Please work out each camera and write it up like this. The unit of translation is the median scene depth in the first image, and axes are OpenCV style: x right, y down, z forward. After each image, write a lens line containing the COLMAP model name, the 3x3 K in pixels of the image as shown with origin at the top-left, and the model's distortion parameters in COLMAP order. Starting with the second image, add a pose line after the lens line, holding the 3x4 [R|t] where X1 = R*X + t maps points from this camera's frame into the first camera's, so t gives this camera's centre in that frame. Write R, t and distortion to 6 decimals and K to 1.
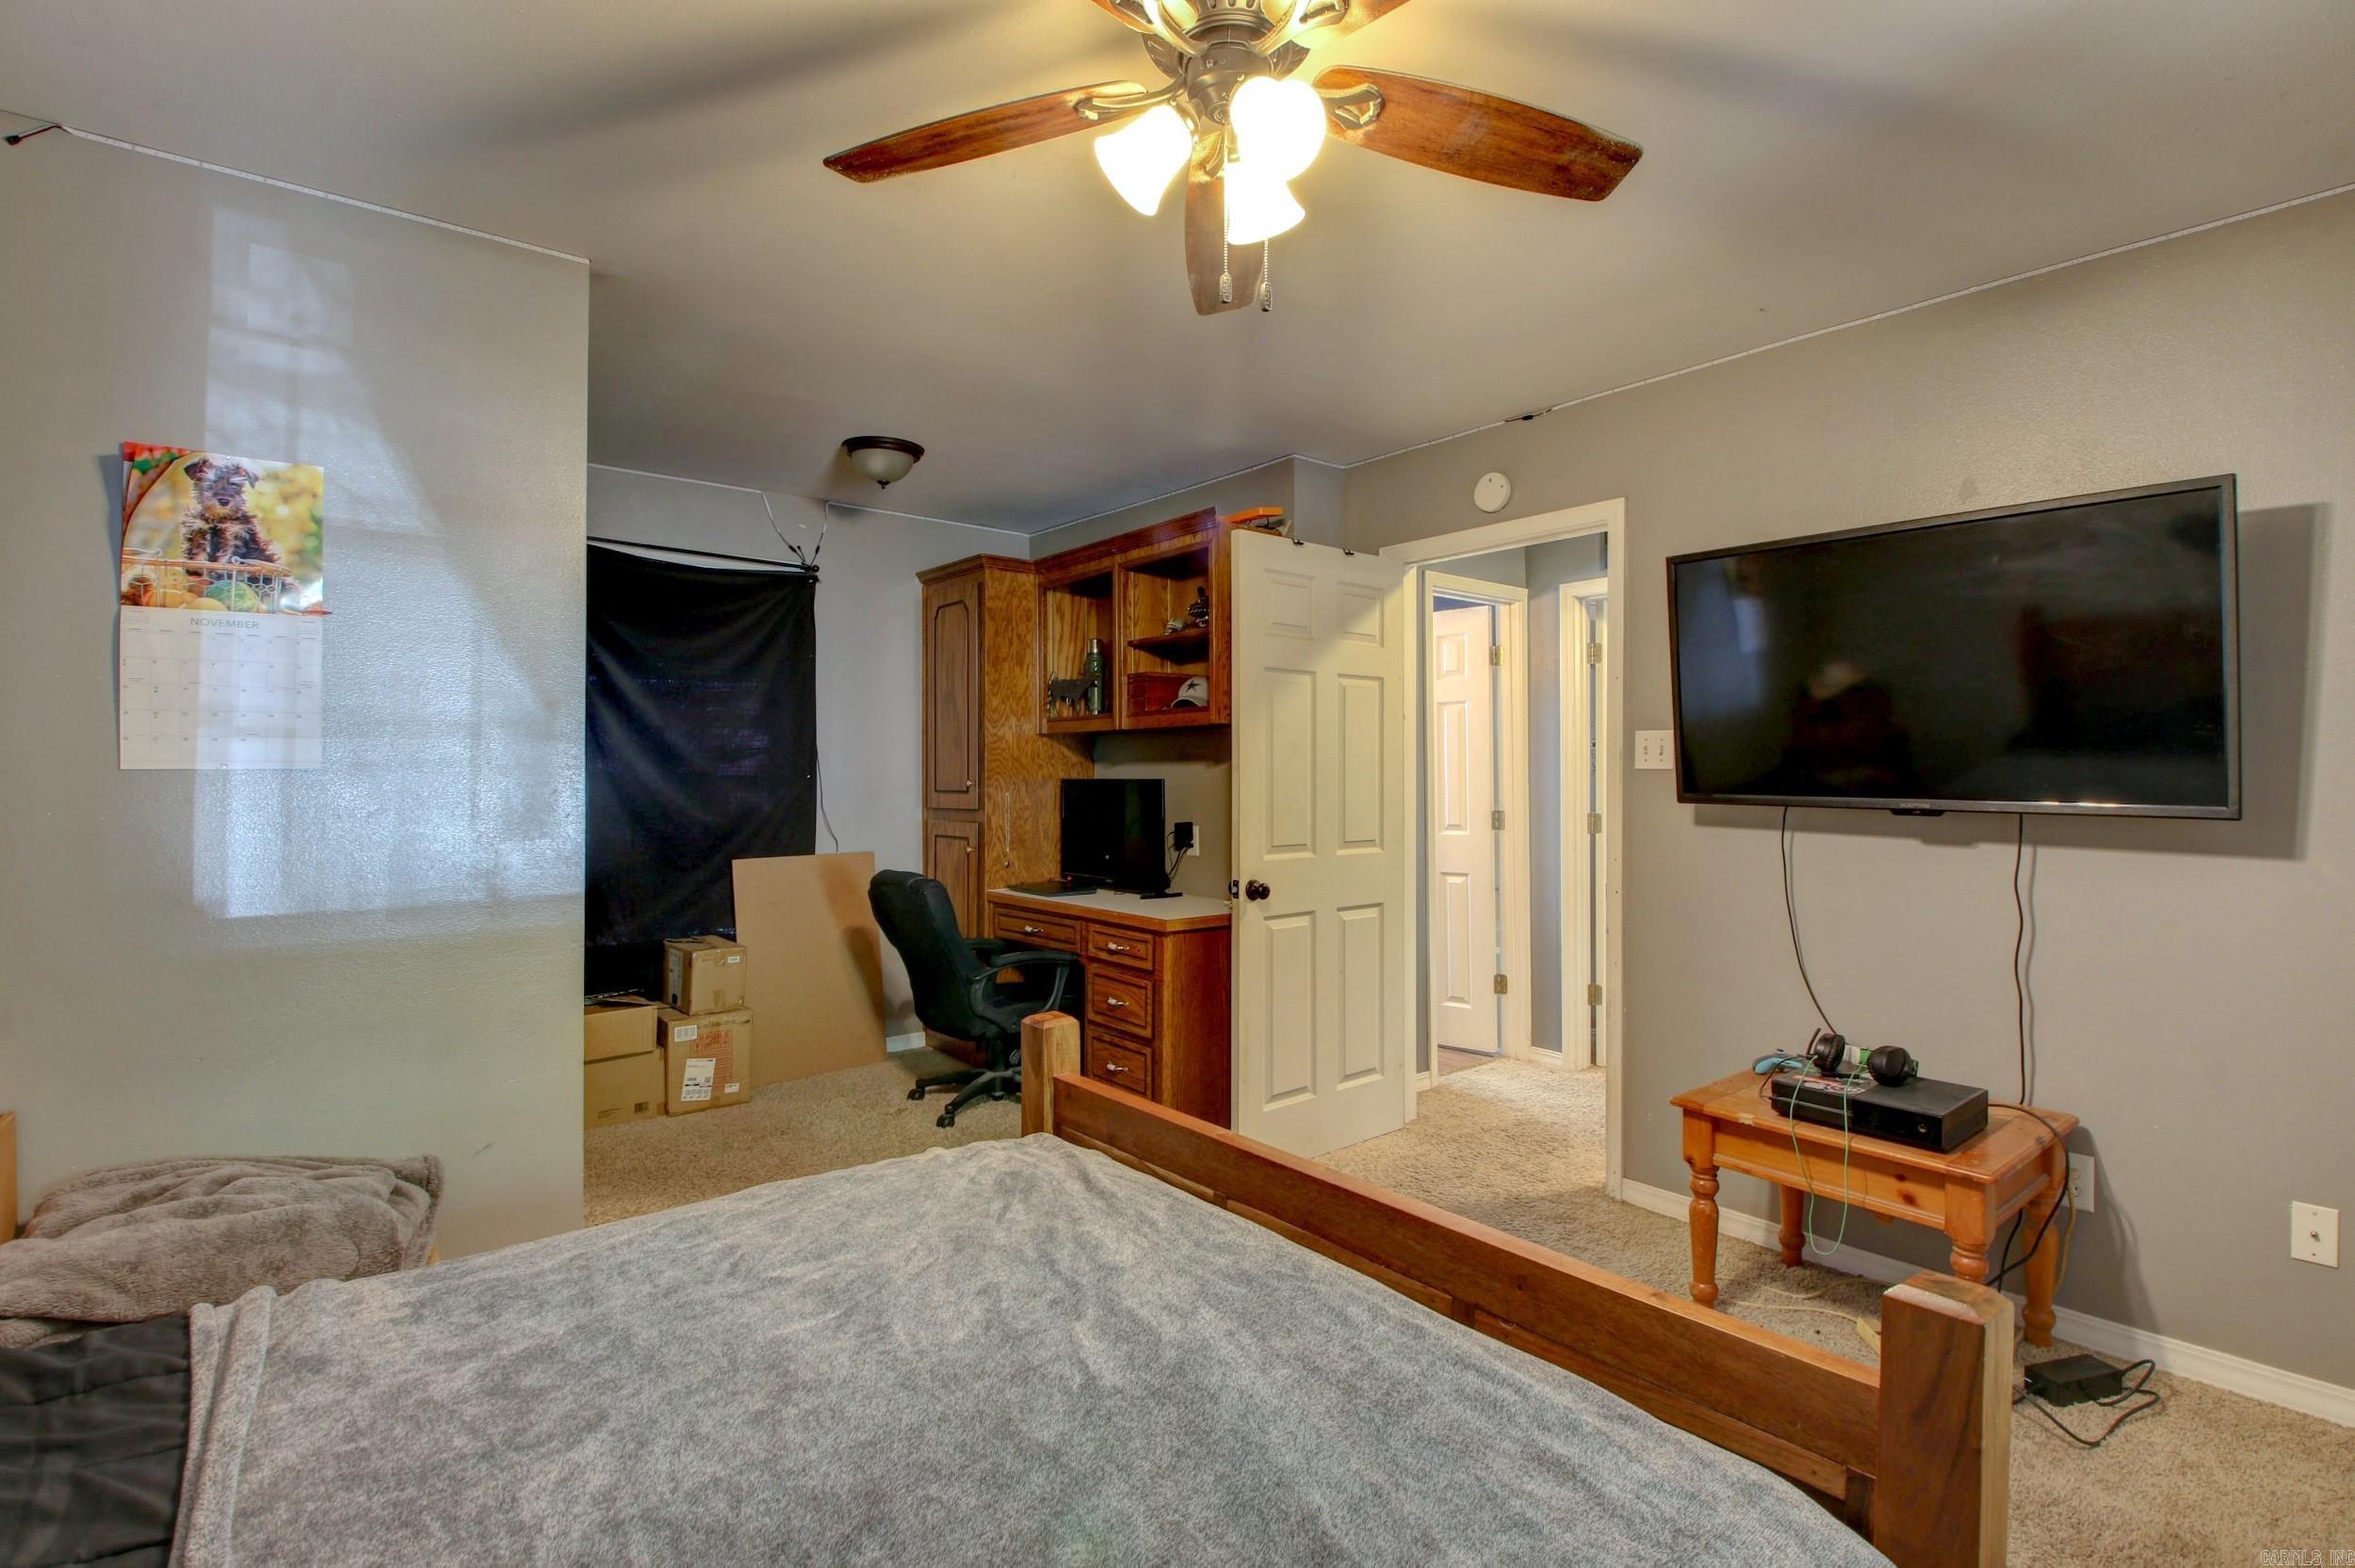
lens RADIAL K [[1097.8, 0, 1175.4], [0, 1097.8, 775.3], [0, 0, 1]] dist [0.012712, -0.024693]
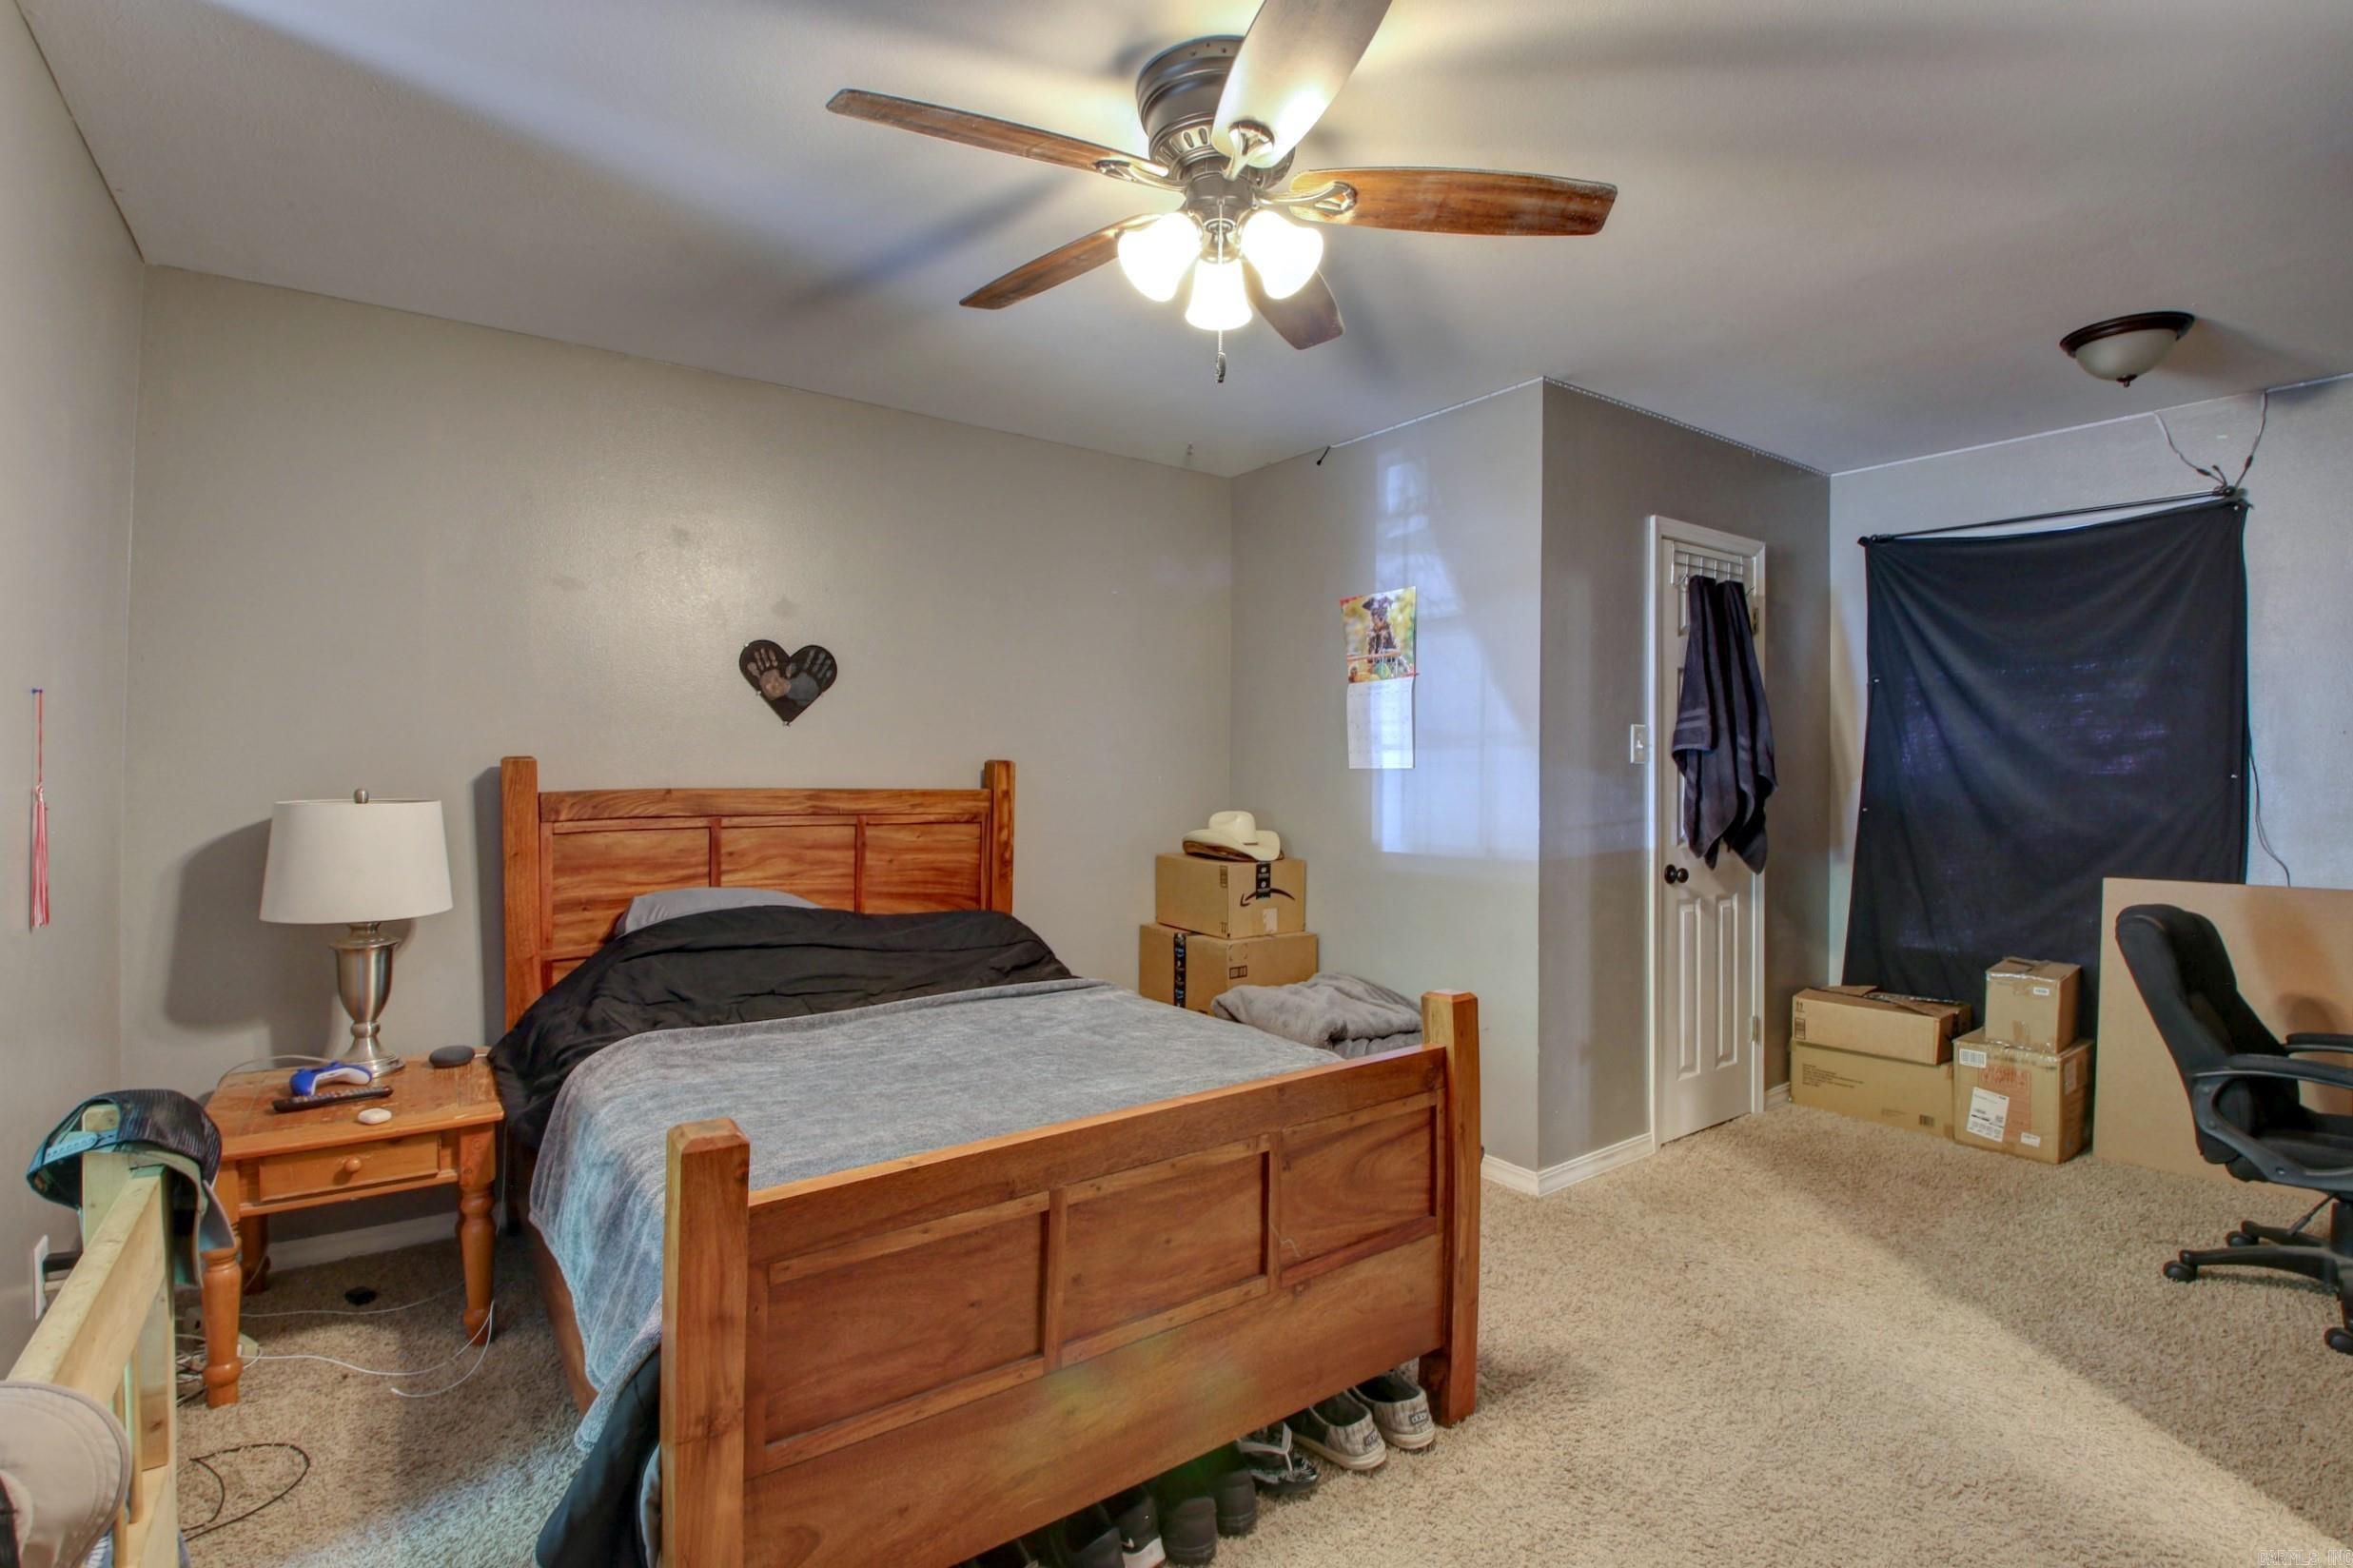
lens RADIAL K [[1097.0, 0, 1186.6], [0, 1097.0, 781.3], [0, 0, 1]] dist [0.012712, -0.024693]
pose [[-0.042289, 0.005053, -0.999093, 0.487718], [-0.004273, 0.999977, 0.005238, 0.004007], [0.999096, 0.004490, -0.042267, 0.390390]]
